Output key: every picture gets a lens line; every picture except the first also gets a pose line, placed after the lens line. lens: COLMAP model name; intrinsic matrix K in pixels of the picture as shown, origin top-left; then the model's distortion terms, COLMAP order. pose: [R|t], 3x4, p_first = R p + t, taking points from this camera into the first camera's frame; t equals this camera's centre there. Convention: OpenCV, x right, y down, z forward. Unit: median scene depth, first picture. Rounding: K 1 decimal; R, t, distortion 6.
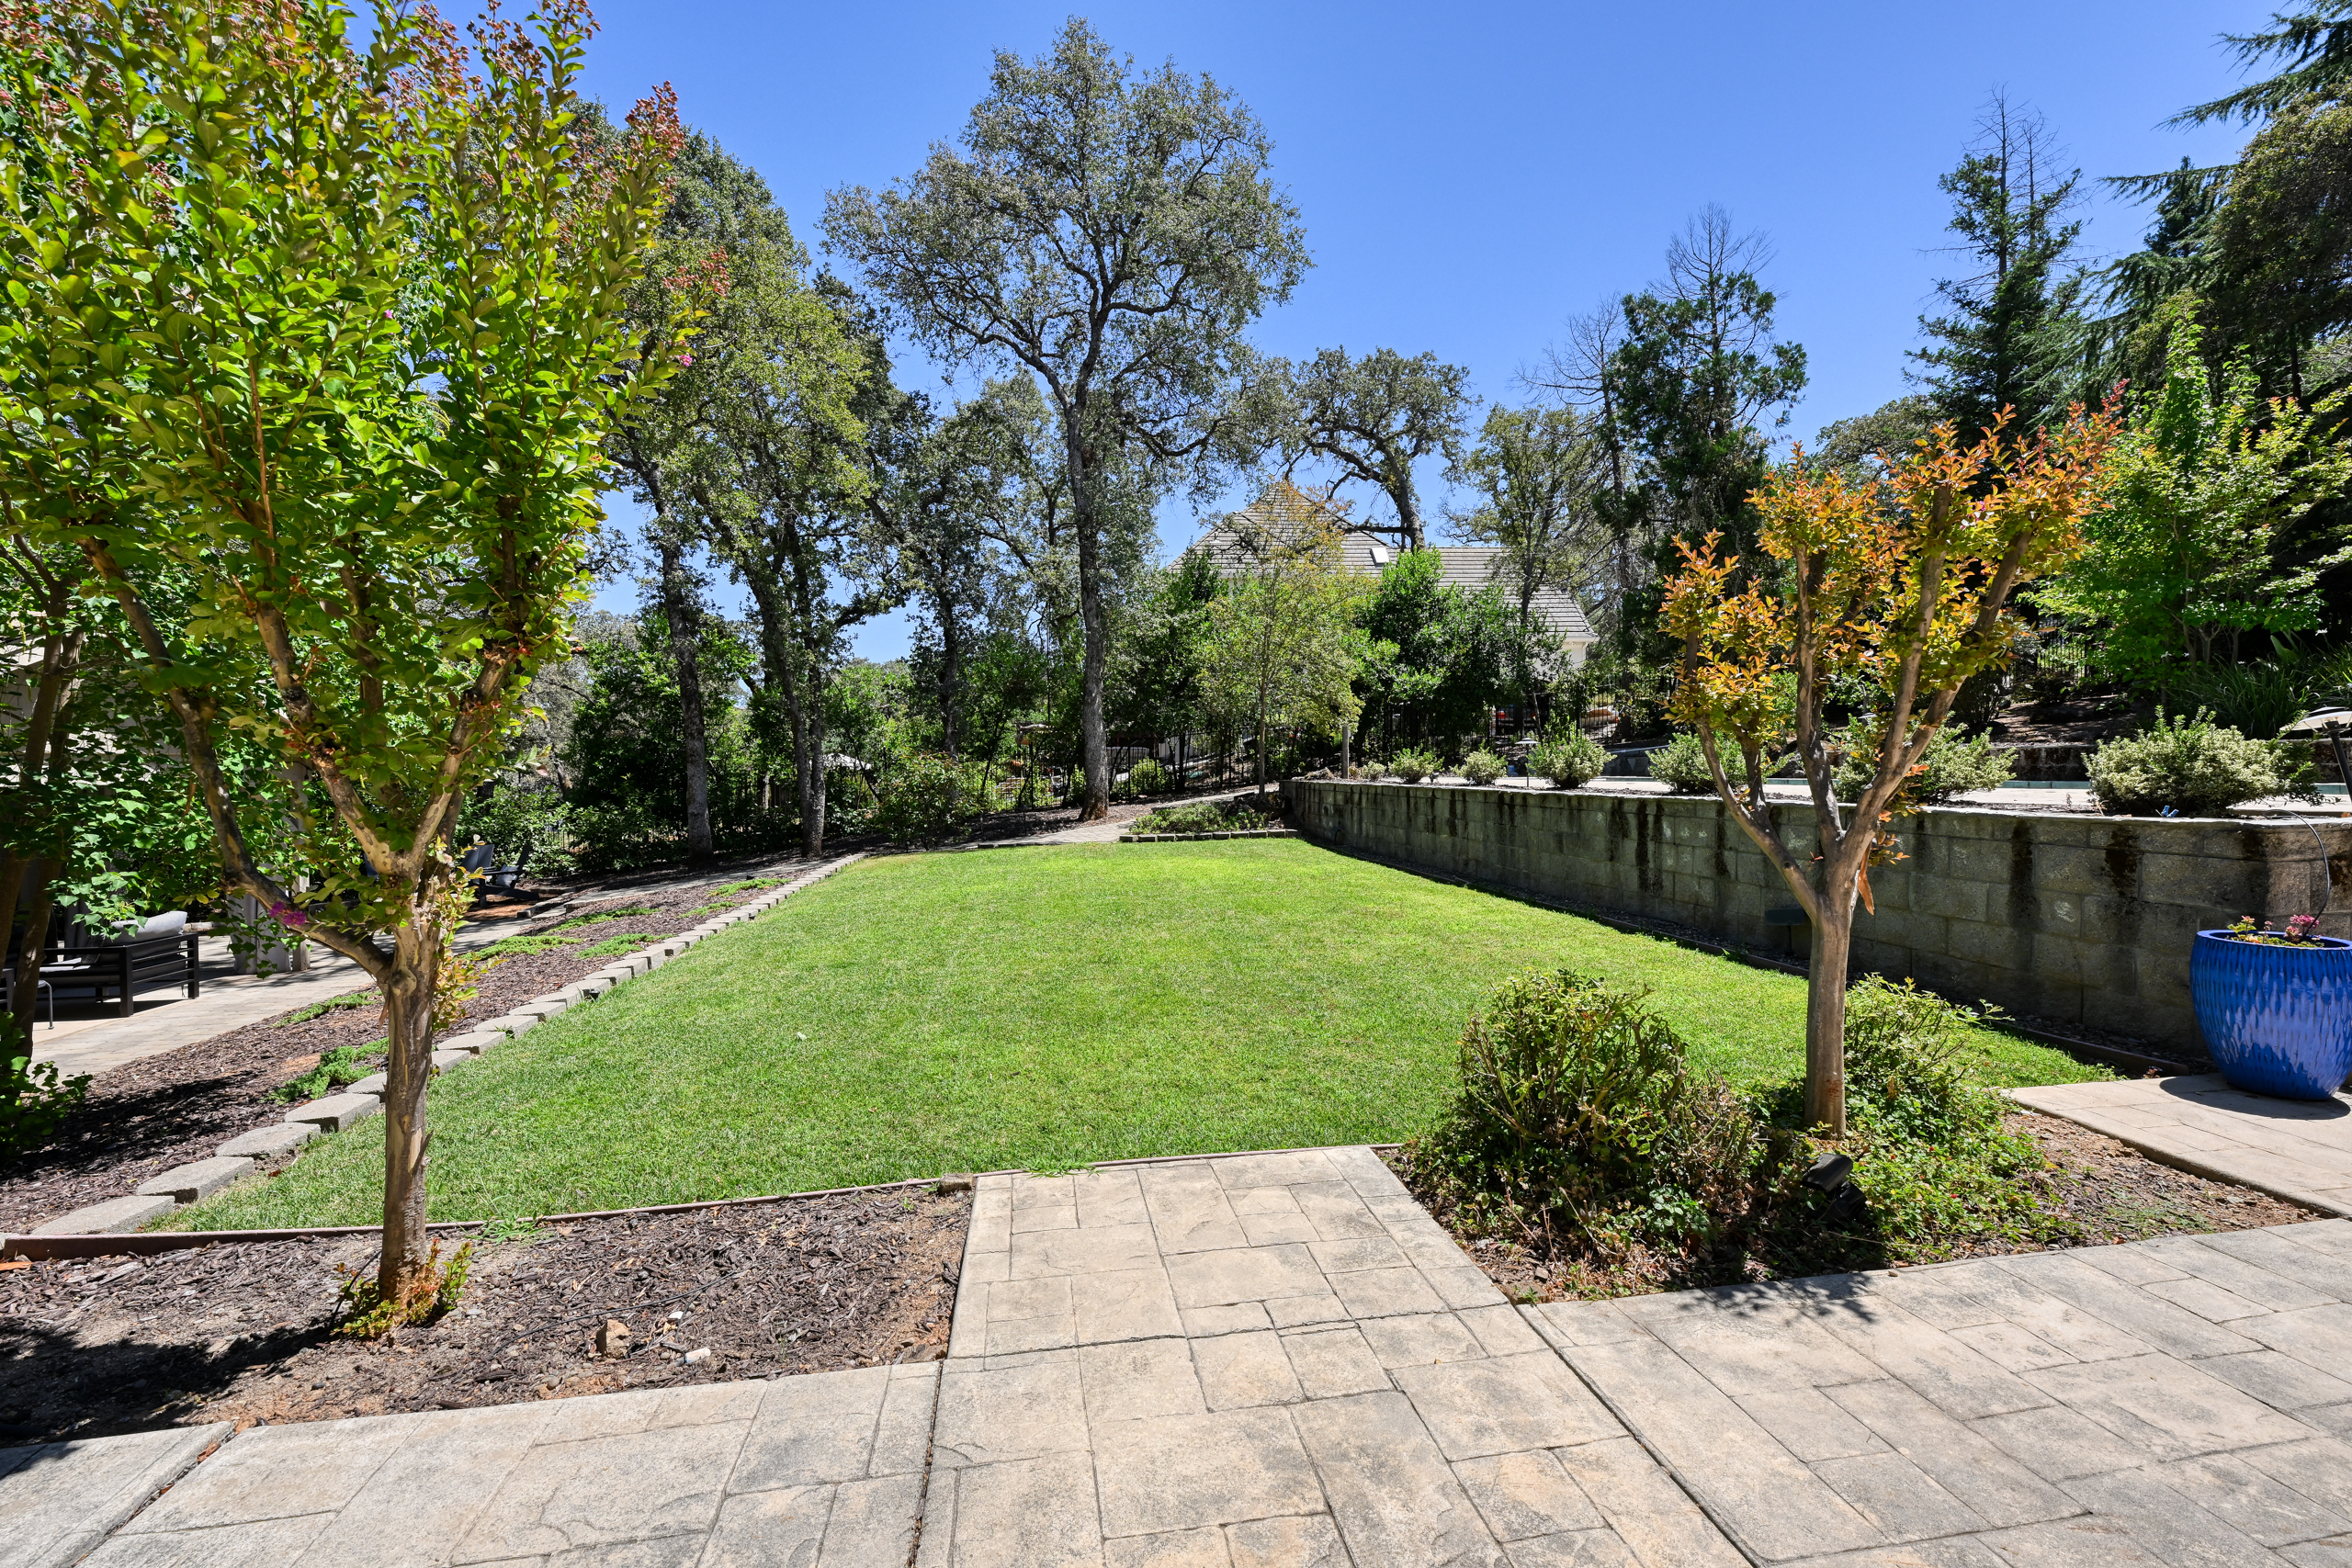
lens RADIAL K [[949.2, 0, 1177.0], [0, 949.2, 786.6], [0, 0, 1]] dist [0.003300, 0.000164]
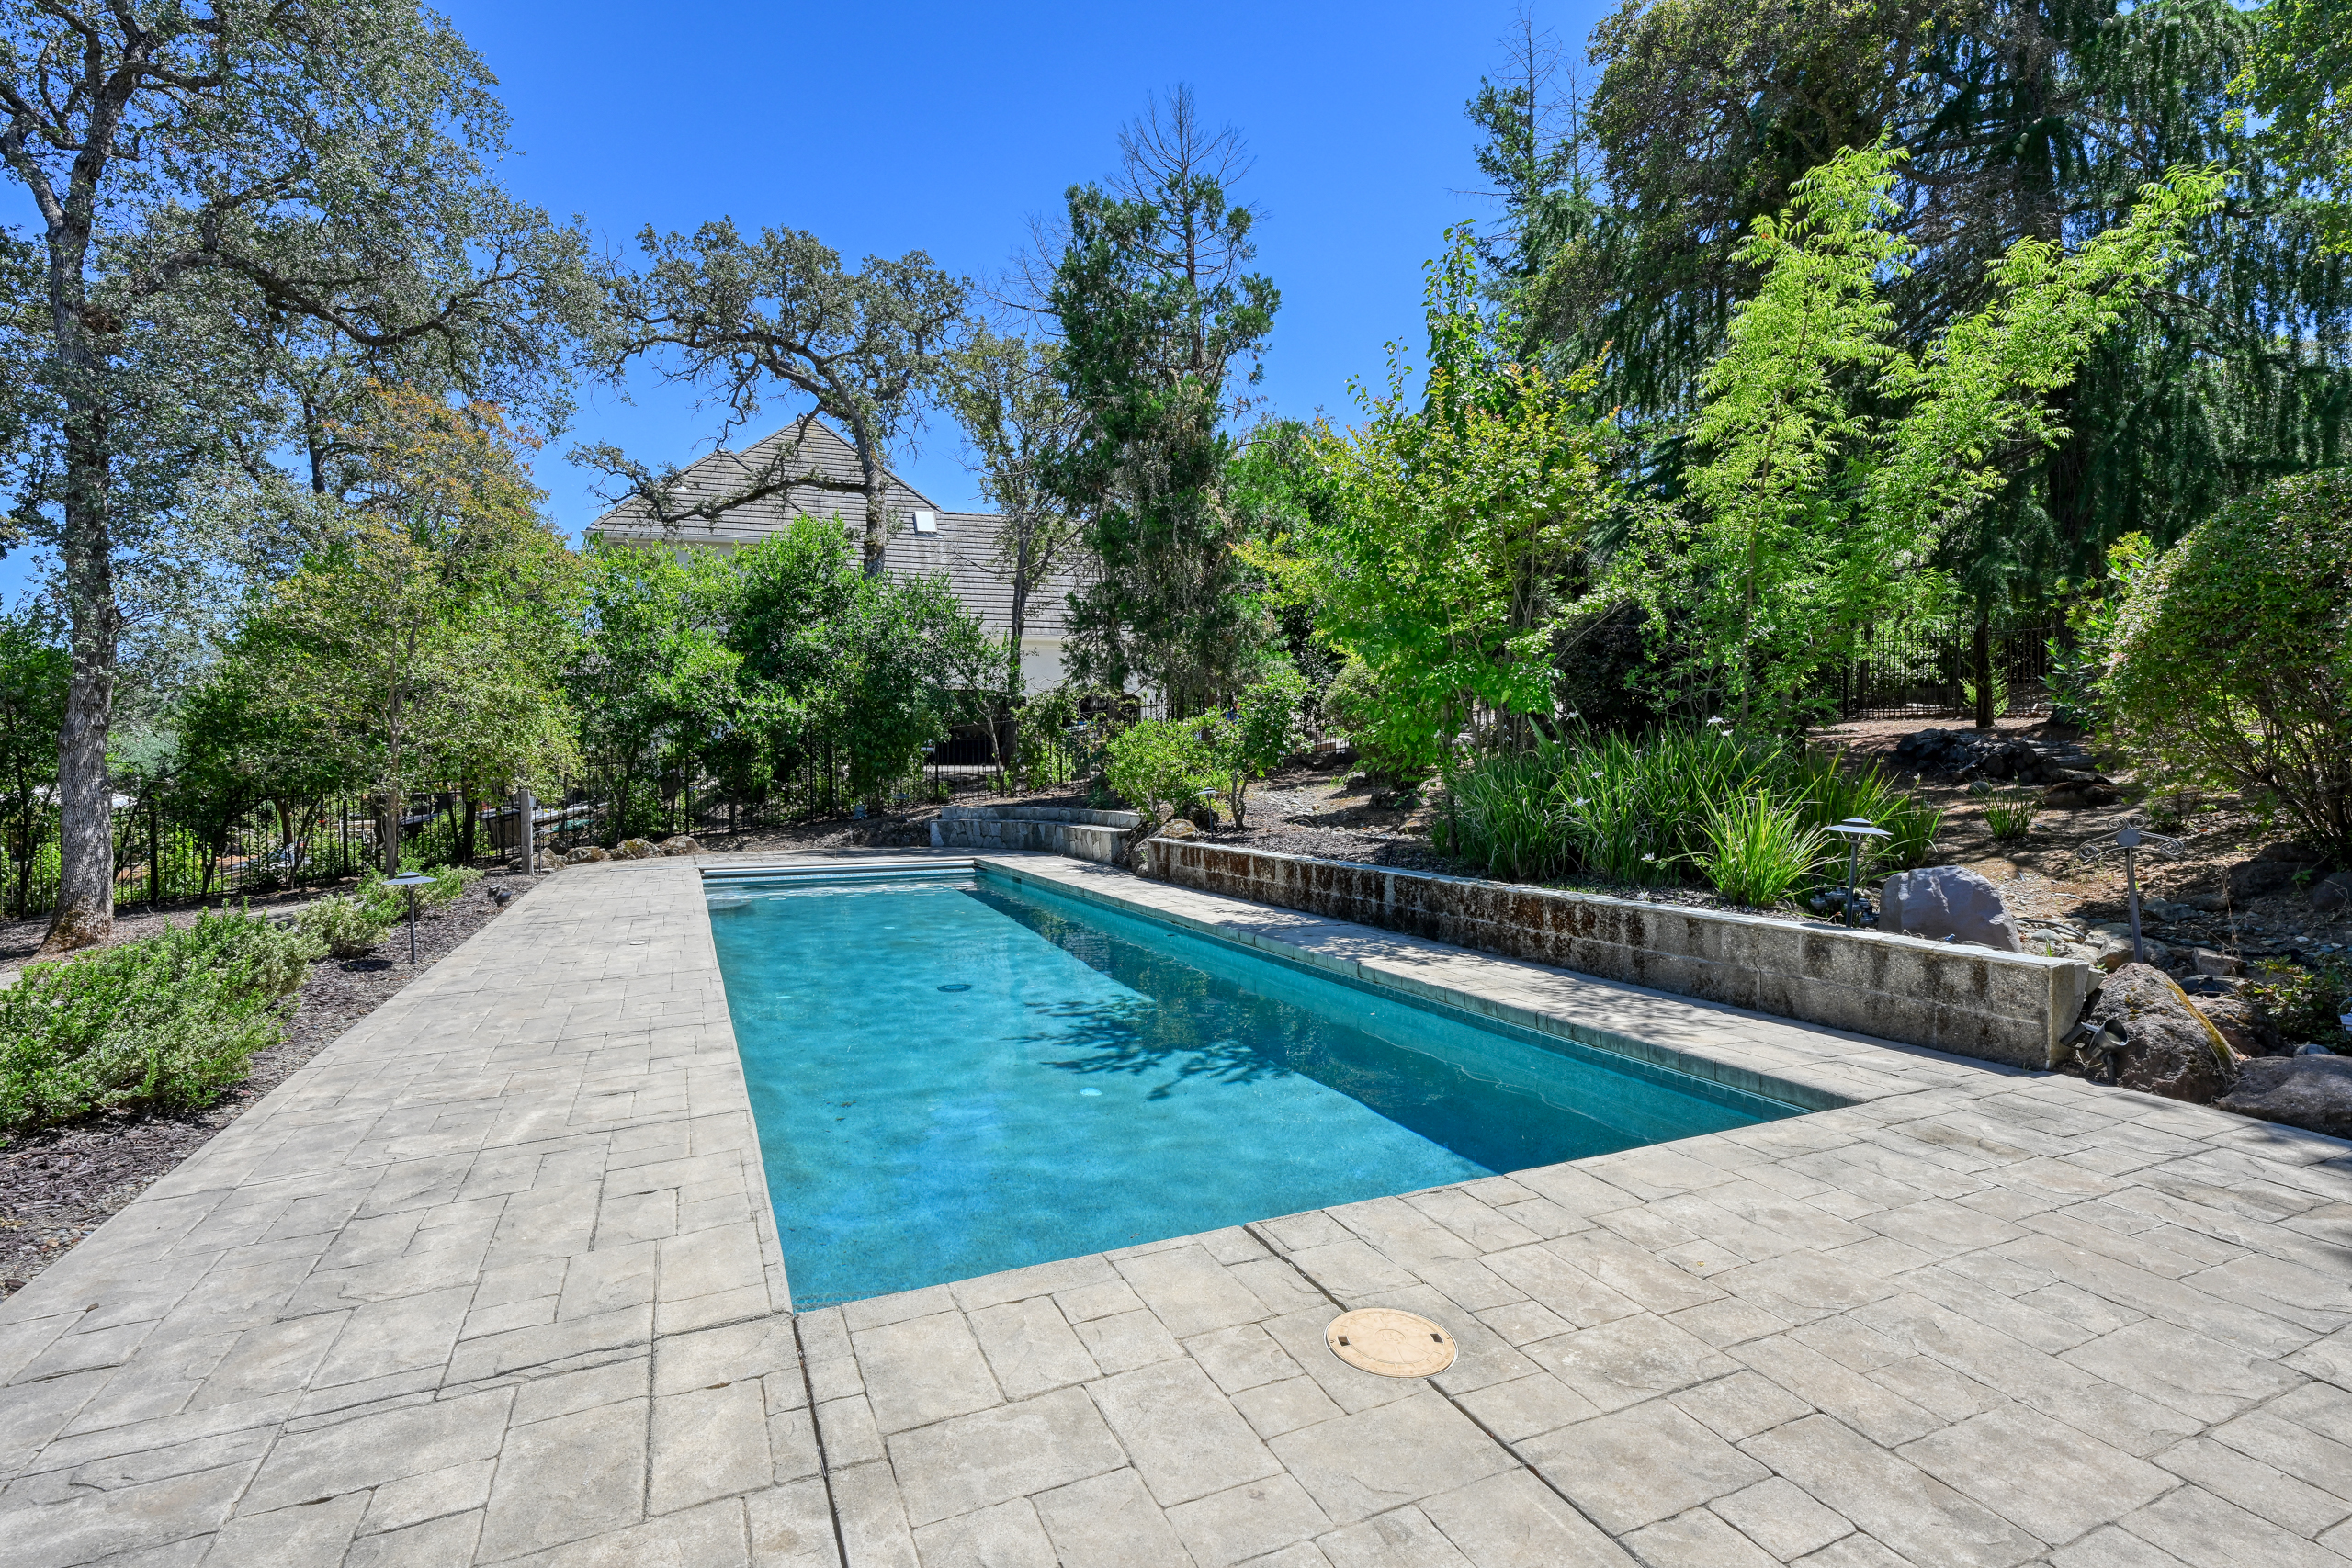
lens RADIAL K [[1118.5, 0, 1210.6], [0, 1118.5, 790.3], [0, 0, 1]] dist [0.000041, -0.000964]
pose [[0.962826, -0.006618, 0.270043, 0.333110], [0.006698, 0.999977, 0.000625, -0.048634], [-0.270041, 0.001207, 0.962848, 0.131785]]
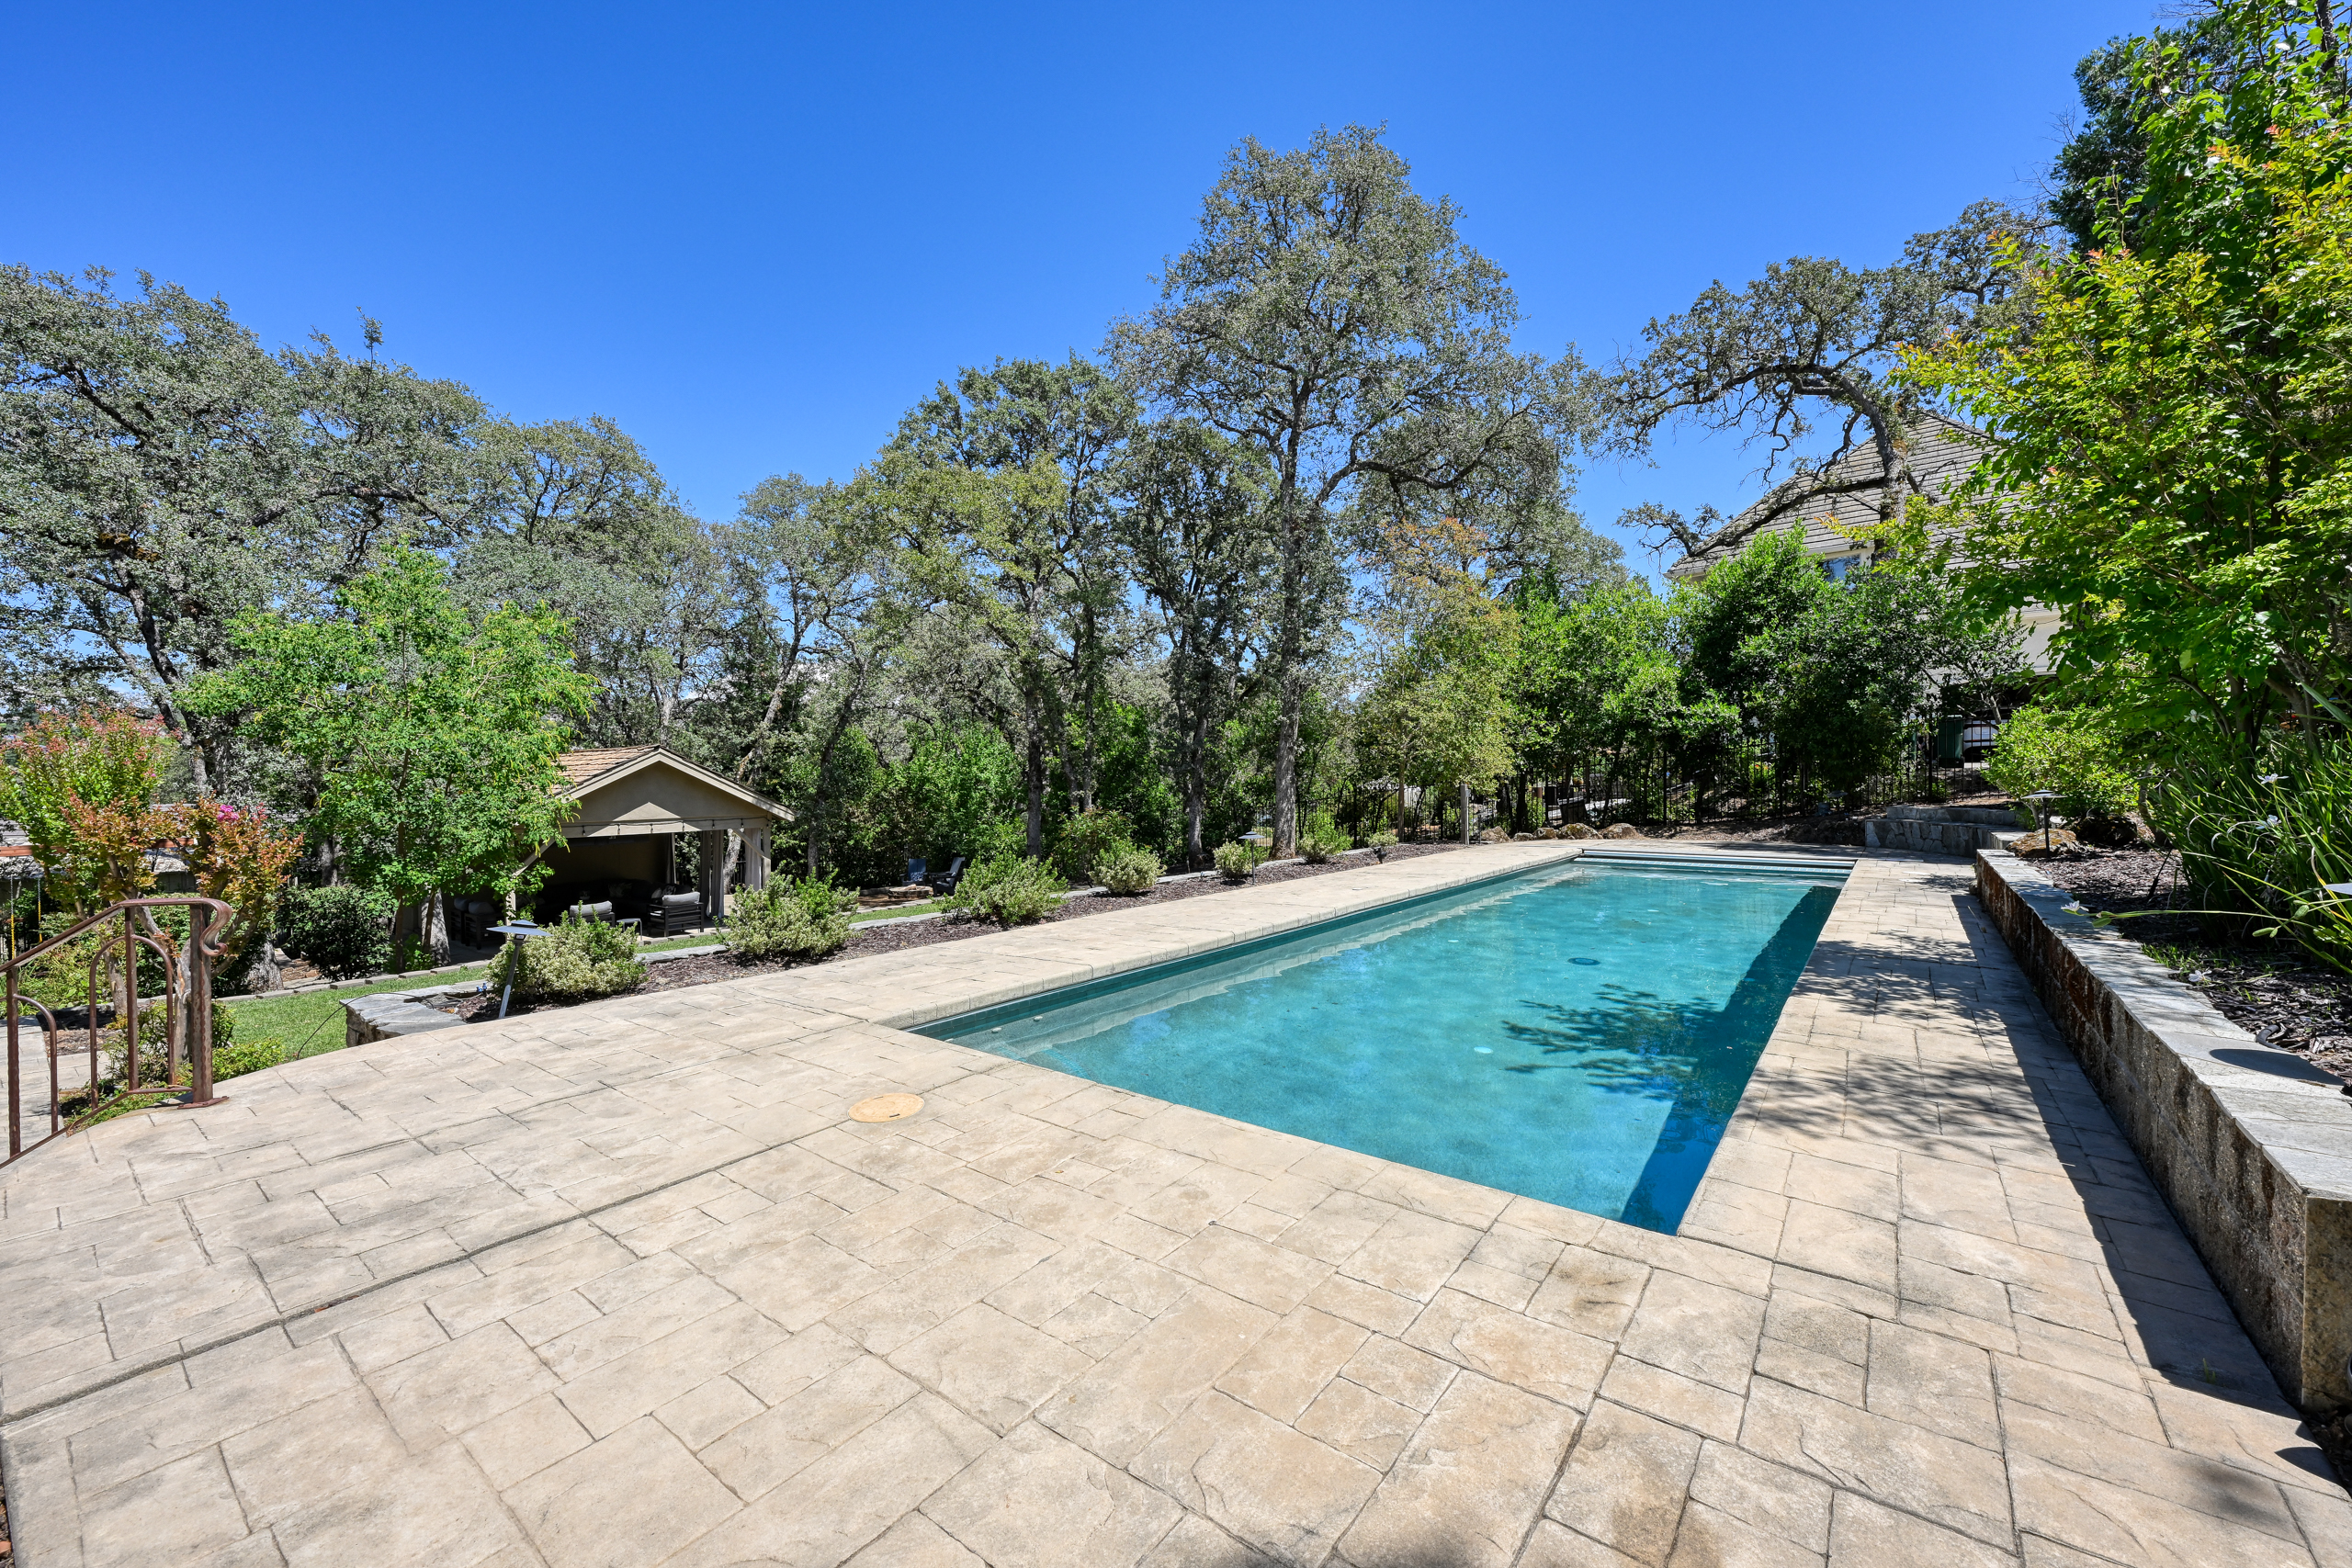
lens RADIAL K [[941.3, 0, 1165.2], [0, 941.3, 782.8], [0, 0, 1]] dist [0.000659, -0.000116]
pose [[0.673174, 0.002869, -0.739479, 0.513708], [-0.006148, 0.999980, -0.001717, -0.049873], [0.739459, 0.005702, 0.673178, 0.156926]]
